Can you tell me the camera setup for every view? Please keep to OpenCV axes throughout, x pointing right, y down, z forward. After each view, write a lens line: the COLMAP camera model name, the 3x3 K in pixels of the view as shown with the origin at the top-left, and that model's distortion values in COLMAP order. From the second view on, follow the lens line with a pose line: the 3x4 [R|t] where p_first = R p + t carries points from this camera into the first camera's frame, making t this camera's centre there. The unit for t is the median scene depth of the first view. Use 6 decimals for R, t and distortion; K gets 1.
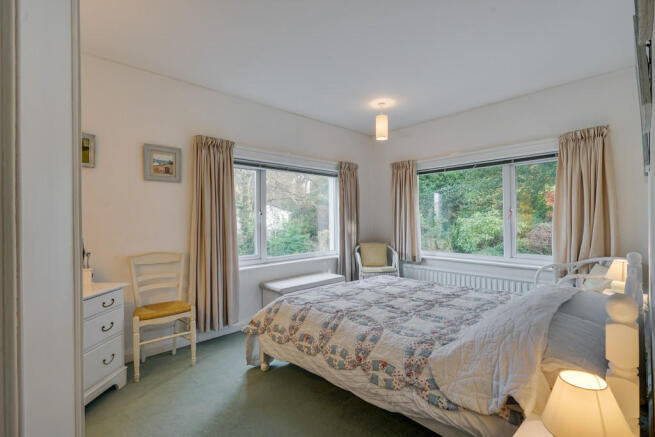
lens RADIAL K [[294.4, 0, 327.5], [0, 294.4, 218.5], [0, 0, 1]] dist [0.000773, 0.000435]
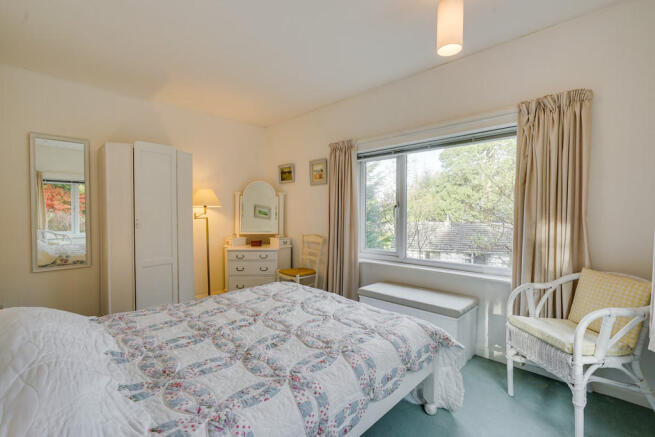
lens RADIAL K [[294.4, 0, 327.5], [0, 294.4, 218.5], [0, 0, 1]] dist [0.000773, 0.000435]
pose [[0.051759, 0.030811, -0.998184, 0.711271], [0.002743, 0.999516, 0.030994, -0.007337], [0.998656, -0.004342, 0.051650, 0.815239]]
